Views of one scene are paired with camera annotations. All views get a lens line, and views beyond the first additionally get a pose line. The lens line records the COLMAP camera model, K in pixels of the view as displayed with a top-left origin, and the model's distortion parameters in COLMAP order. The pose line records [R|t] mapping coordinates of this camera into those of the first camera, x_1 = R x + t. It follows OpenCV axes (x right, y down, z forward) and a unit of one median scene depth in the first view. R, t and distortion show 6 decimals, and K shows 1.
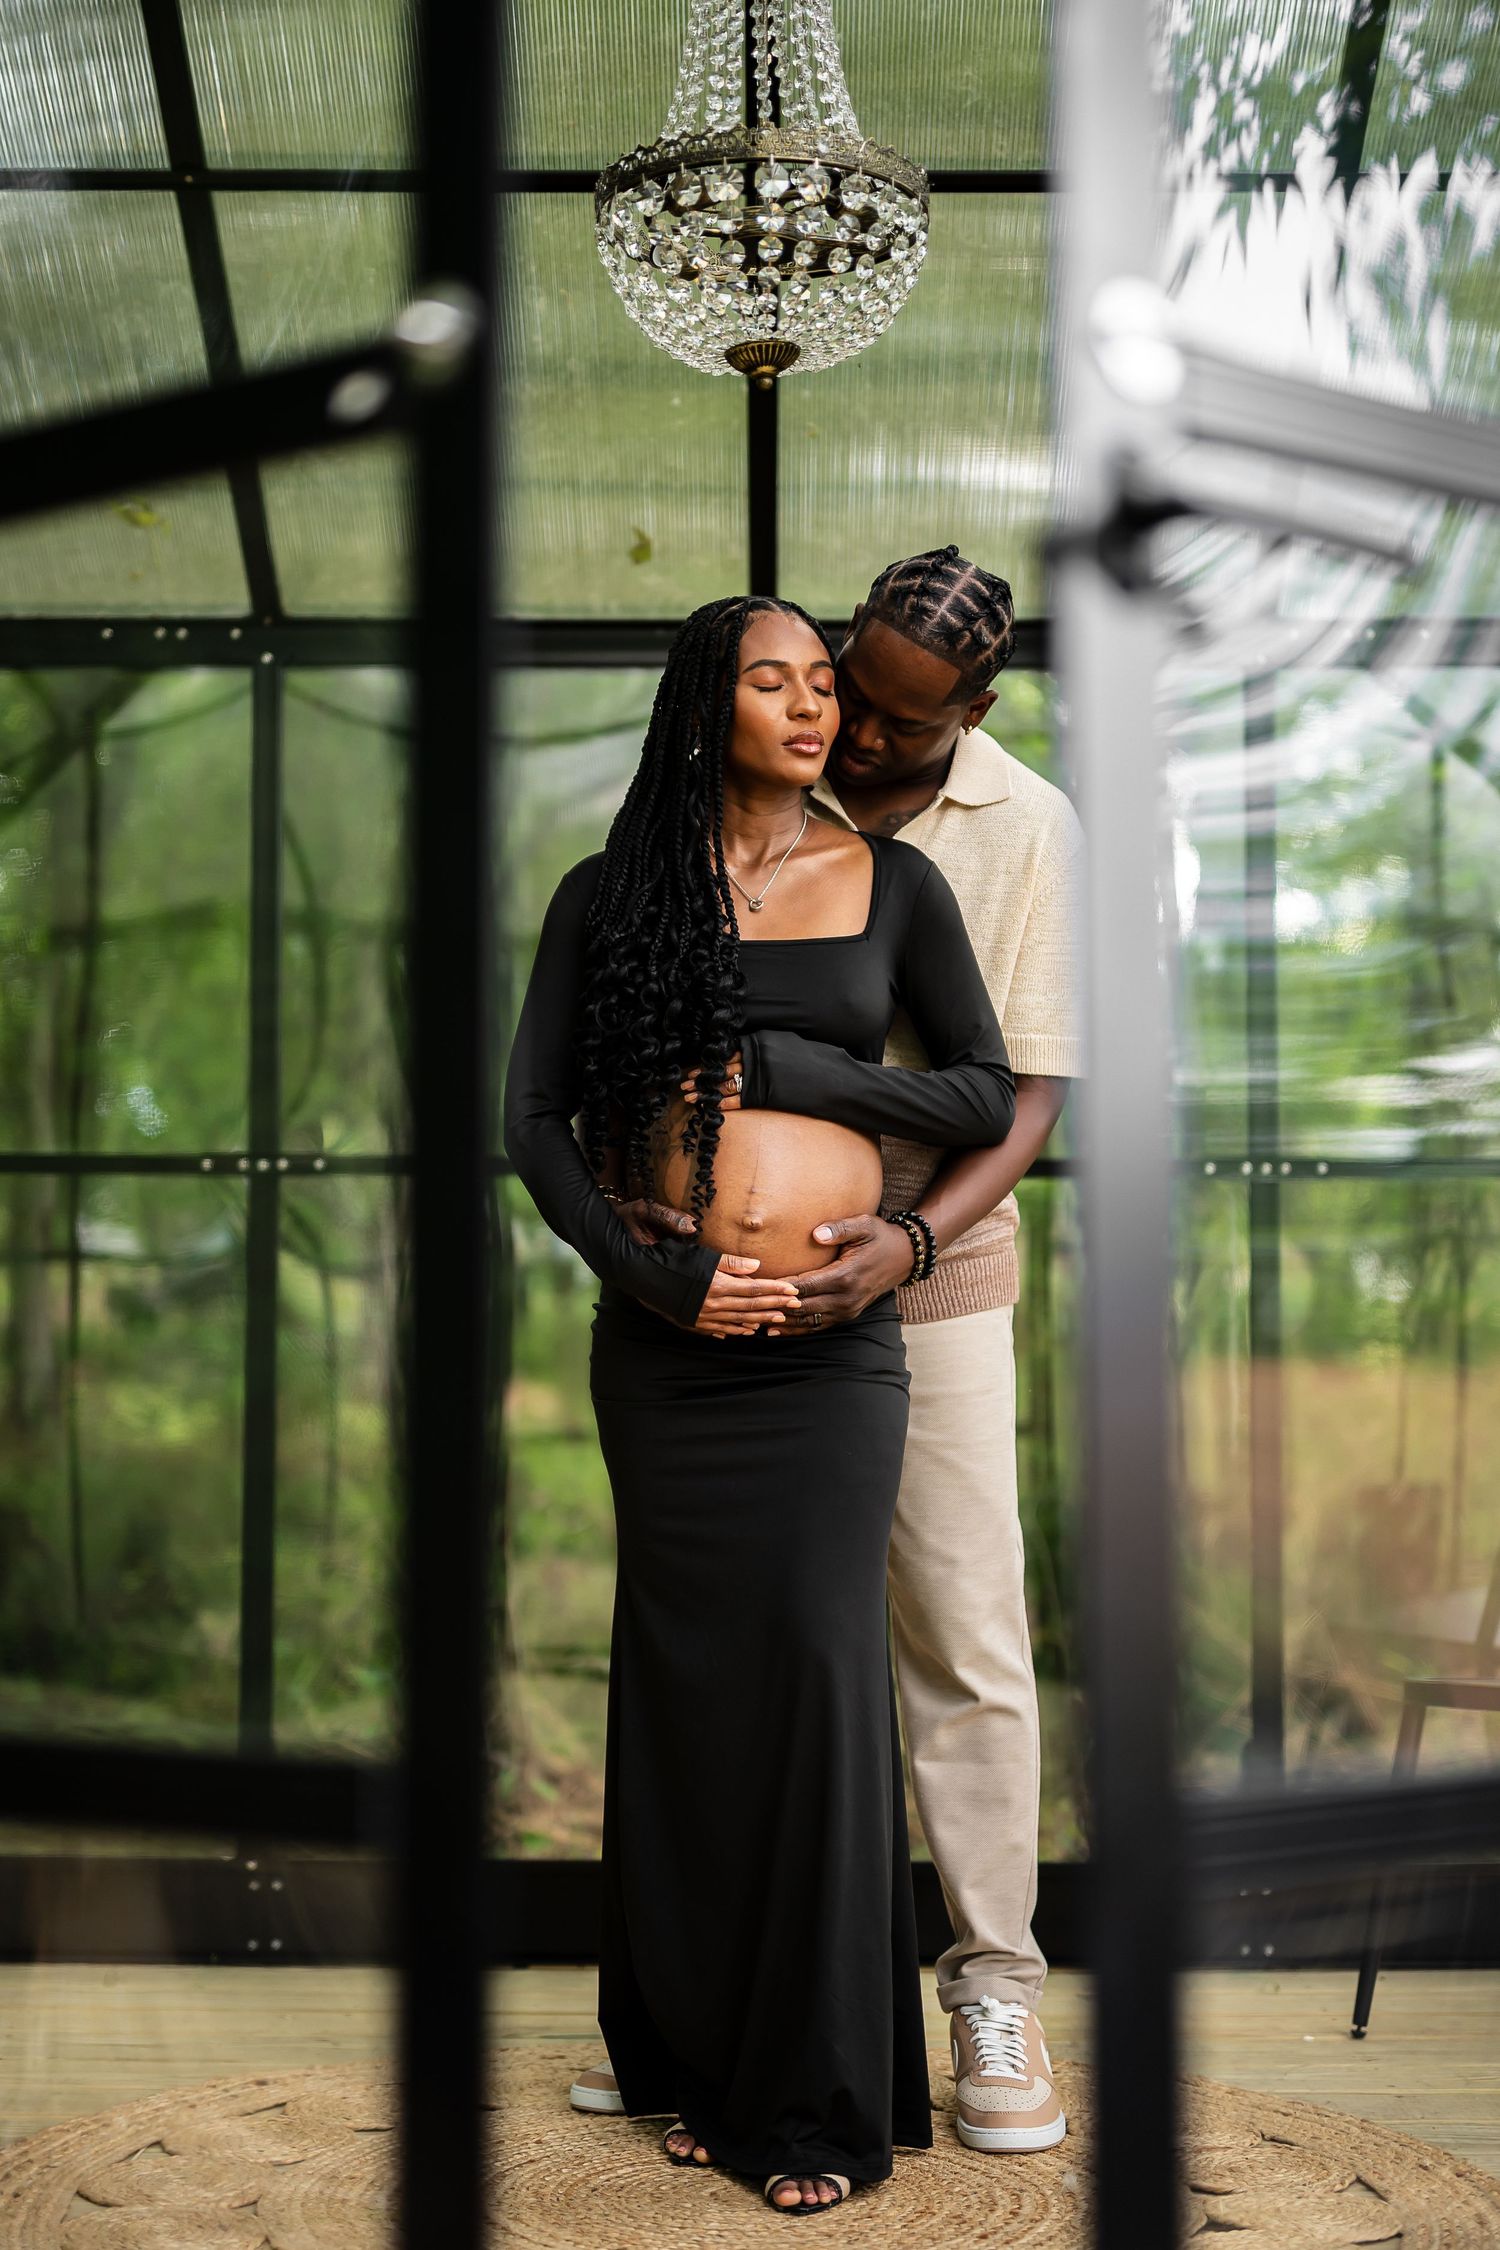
lens RADIAL K [[3237.8, 0, 754.5], [0, 3237.8, 1130.6], [0, 0, 1]] dist [-0.008259, 0.028485]
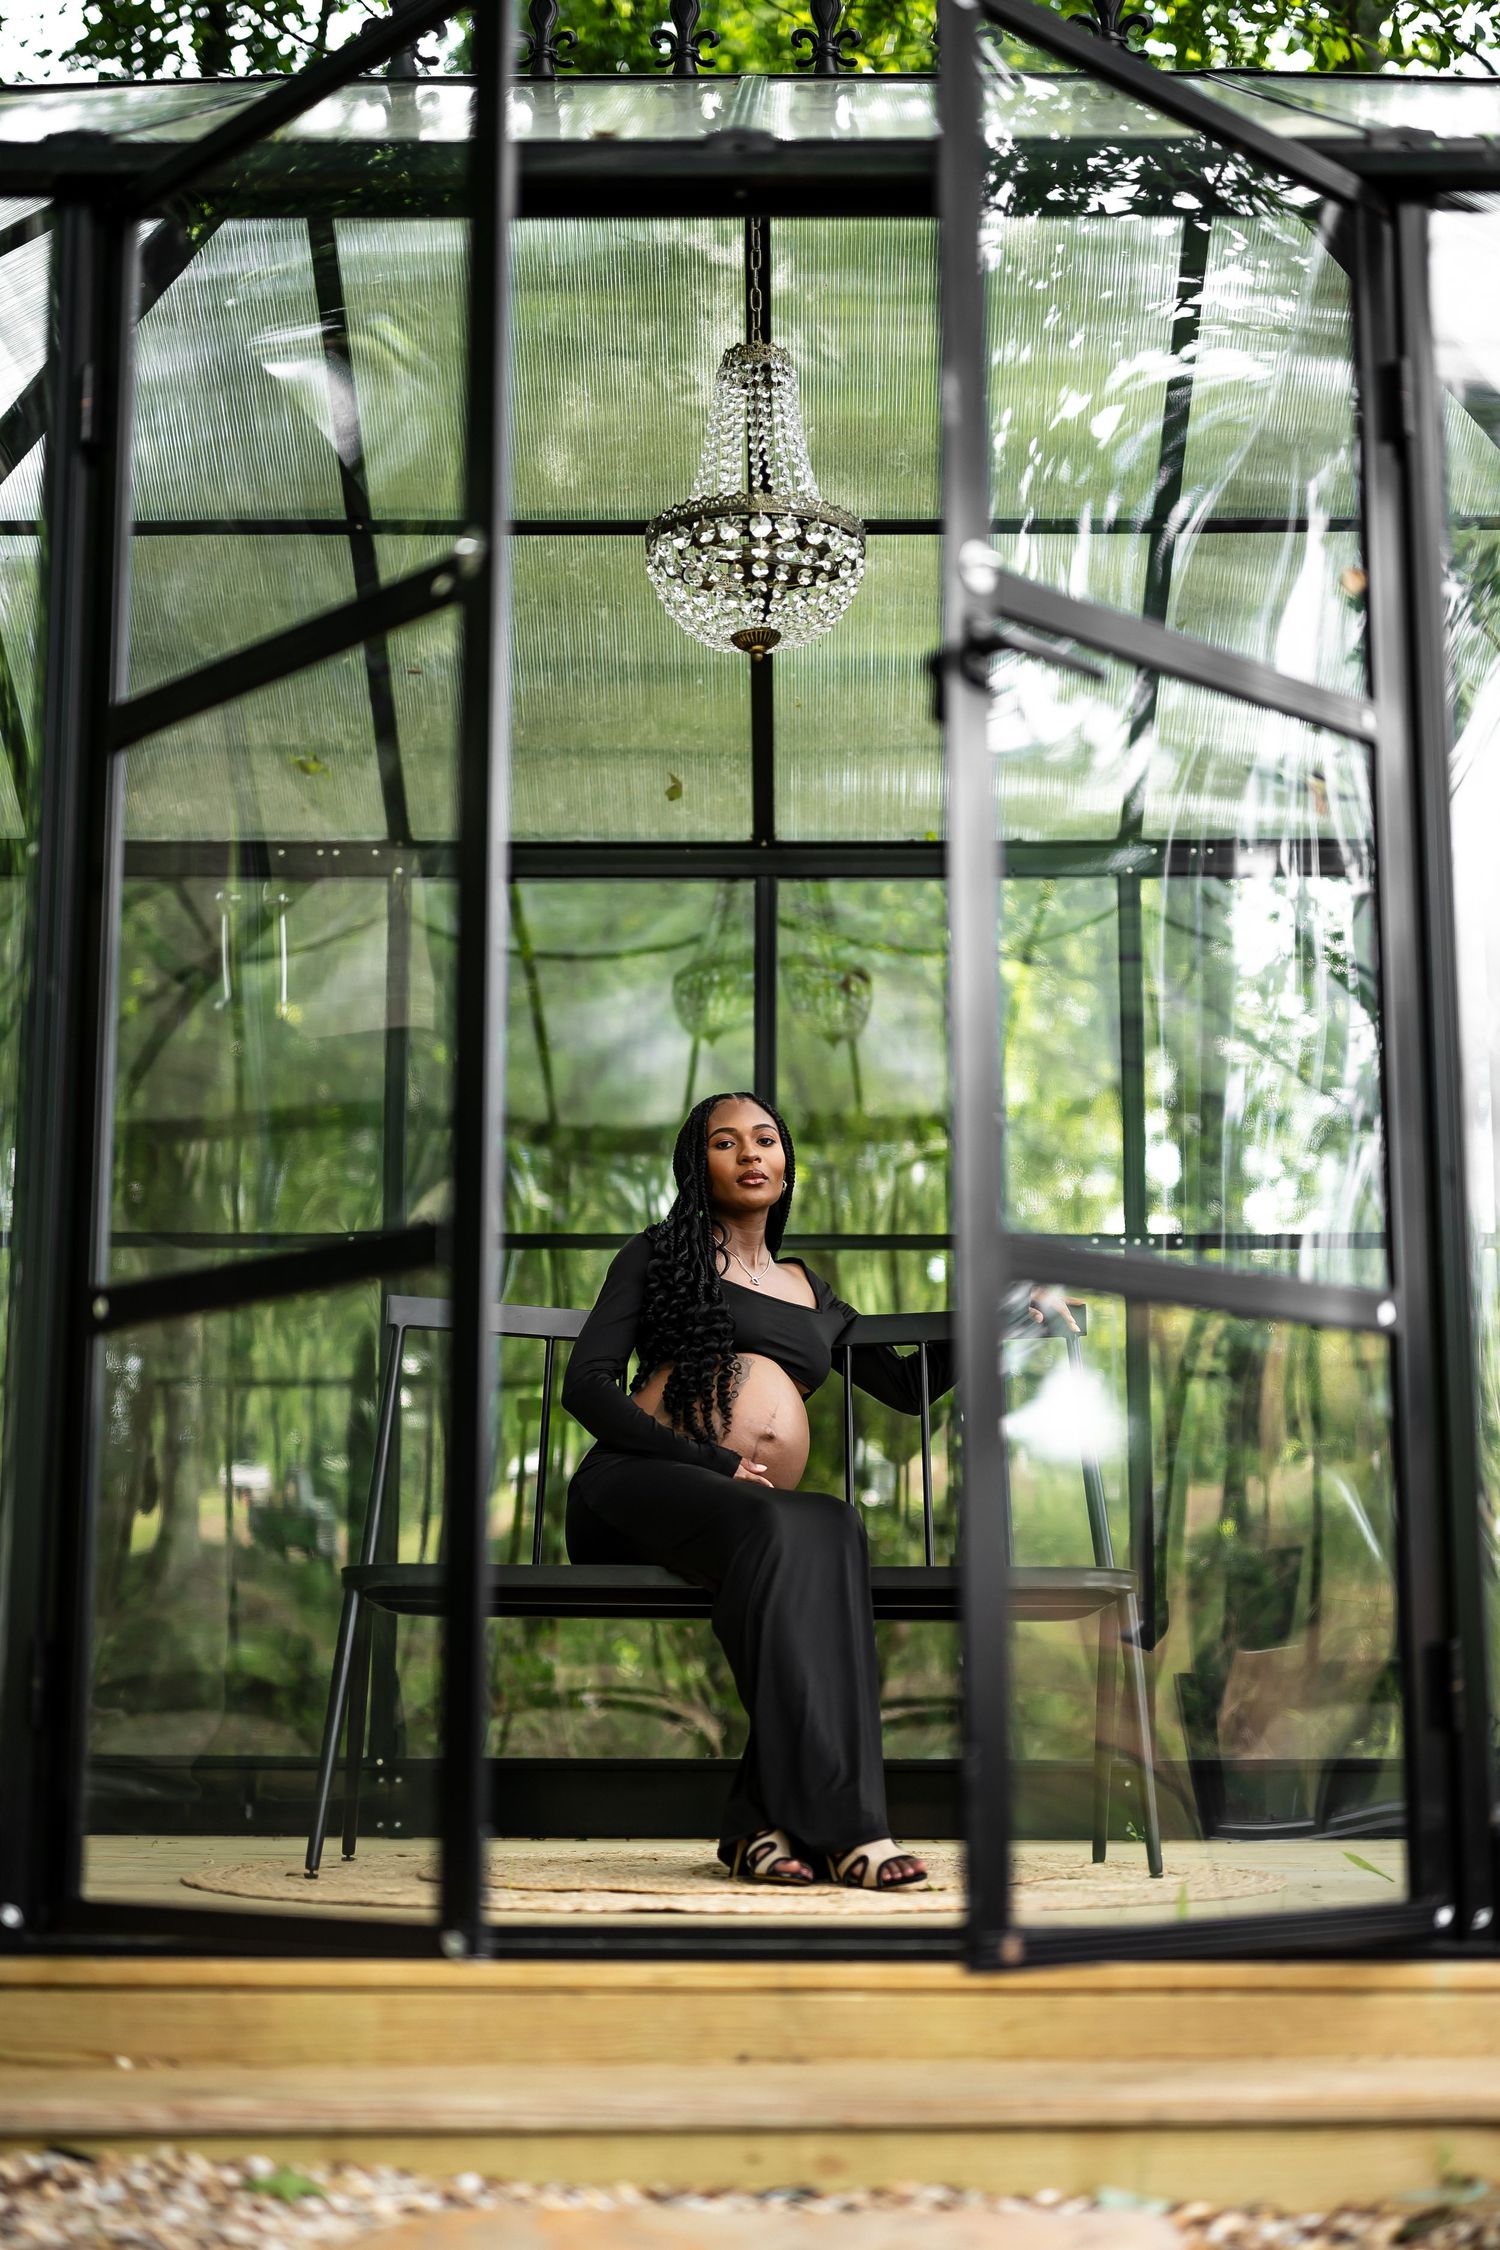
lens RADIAL K [[3237.8, 0, 754.5], [0, 3237.8, 1130.6], [0, 0, 1]] dist [-0.008259, 0.028485]
pose [[0.999965, -0.001113, -0.008255, 0.013990], [0.000276, 0.994916, -0.100712, 0.141644], [0.008325, 0.100706, 0.994881, -0.483173]]
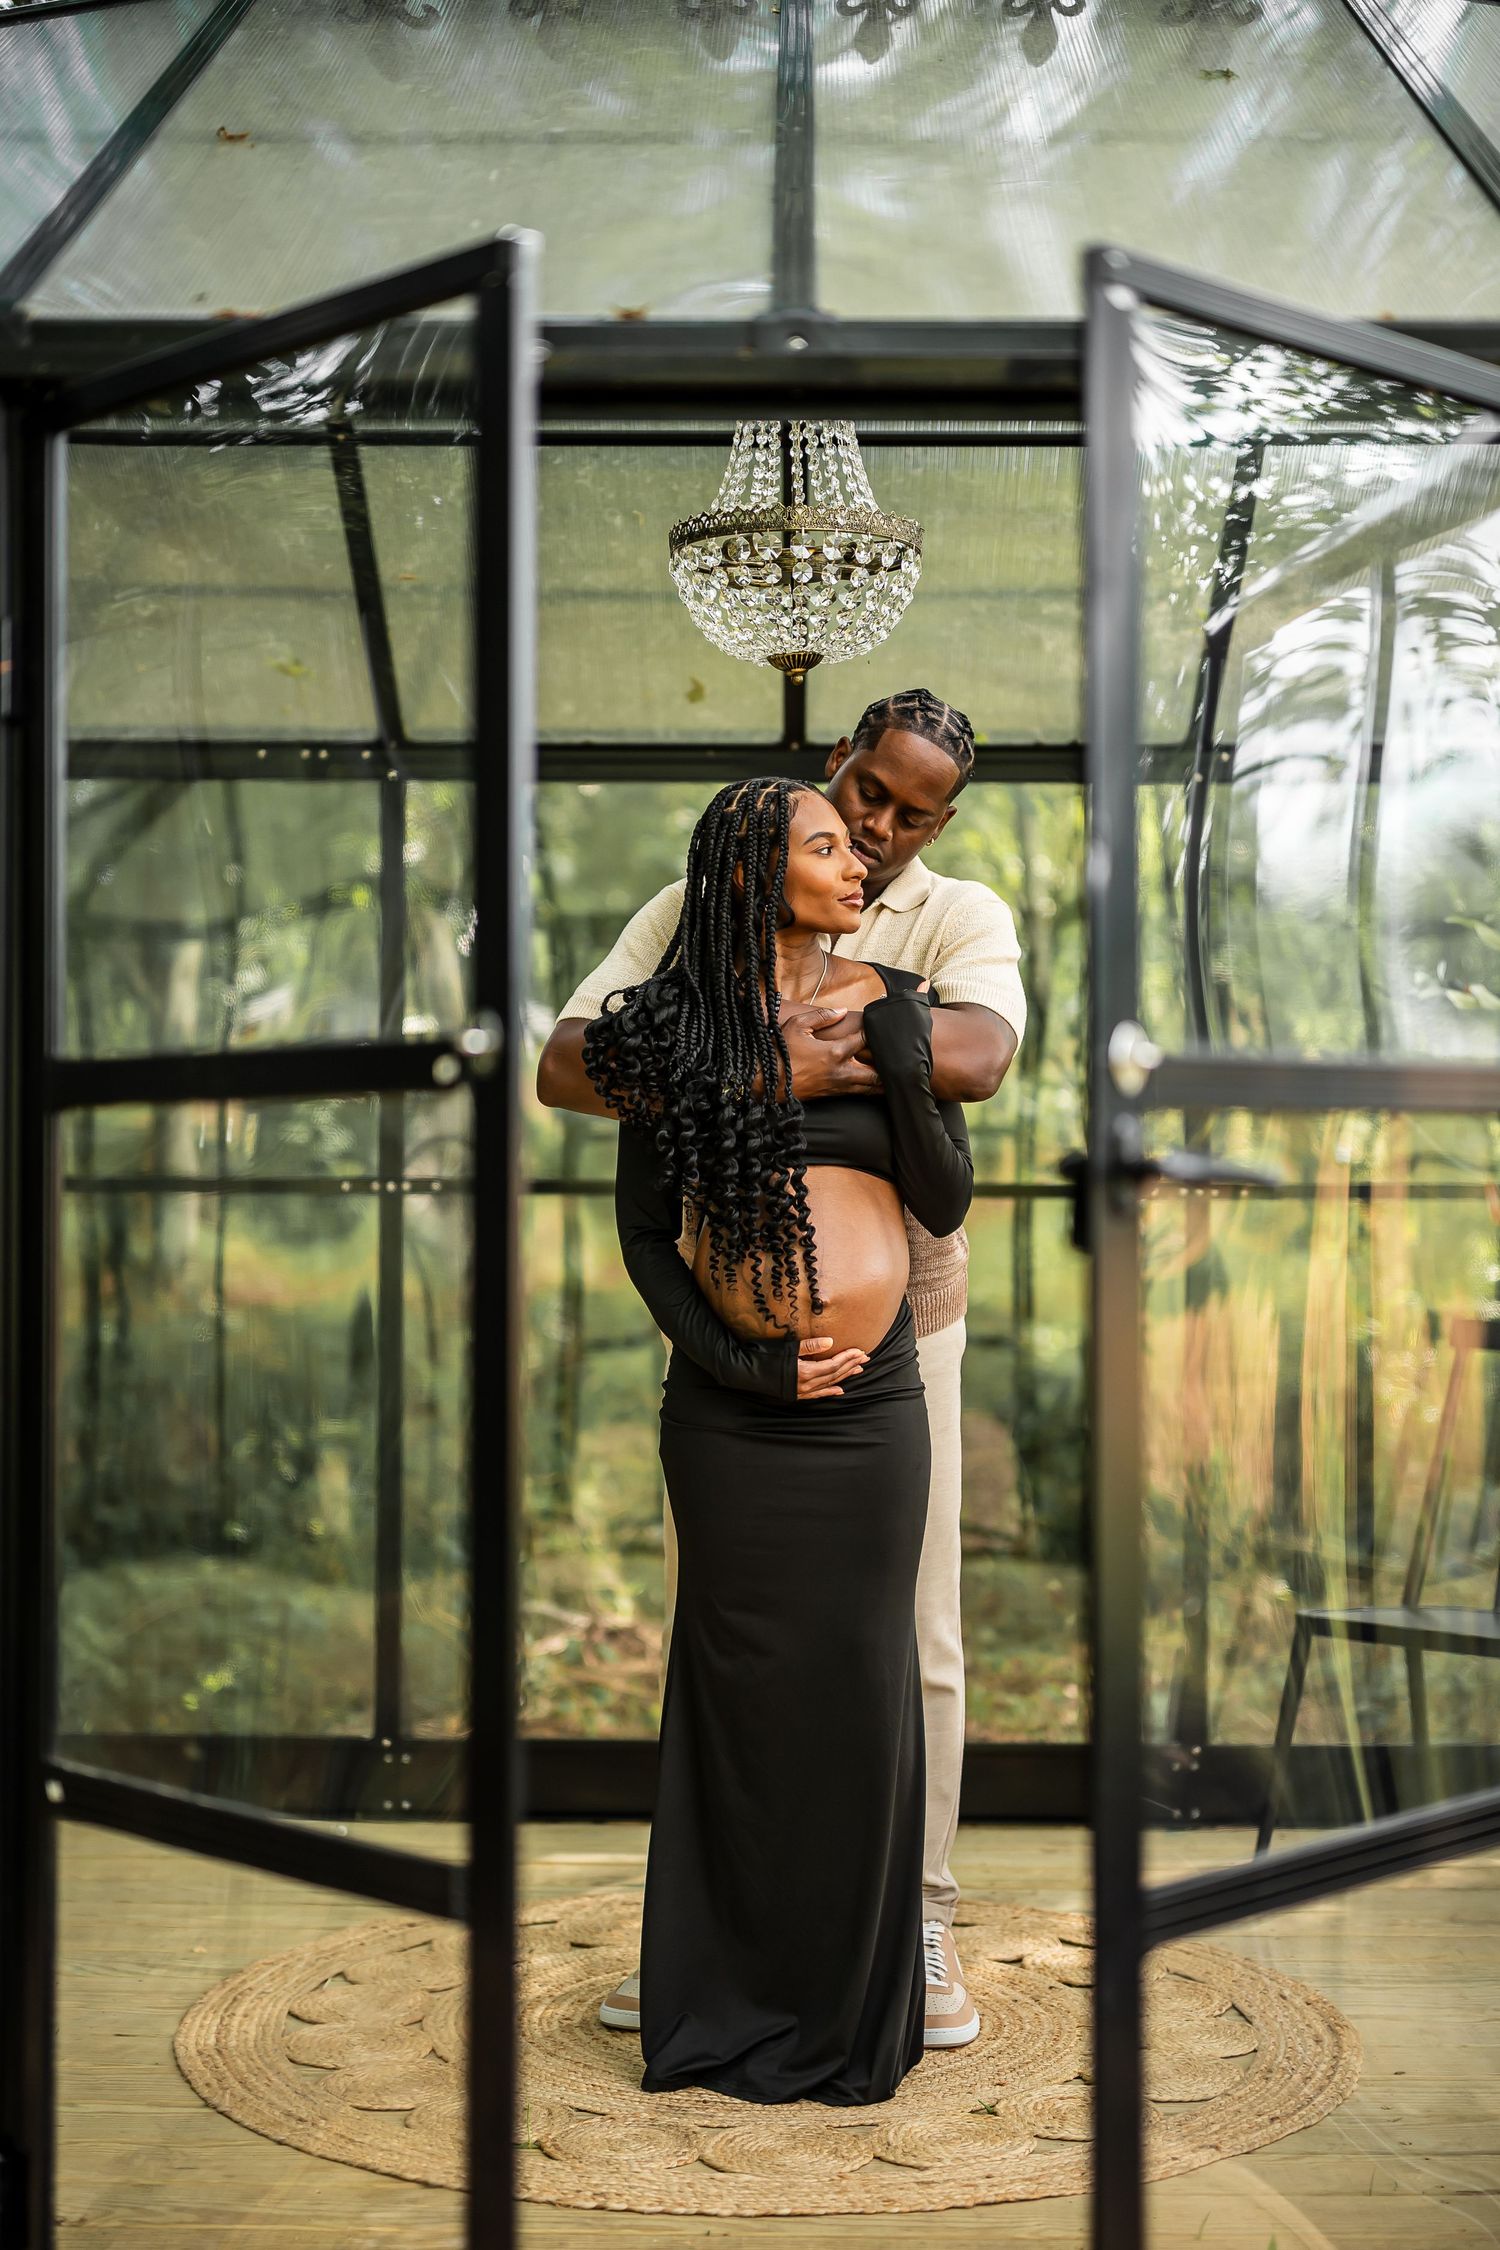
lens RADIAL K [[3231.8, 0, 750.0], [0, 3231.8, 1125.0], [0, 0, 1]] dist [0.012359, 0.082471]
pose [[0.999941, 0.003777, -0.010216, -0.001716], [-0.003059, 0.997585, 0.069390, -0.140864], [0.010454, -0.069355, 0.997537, -0.335084]]
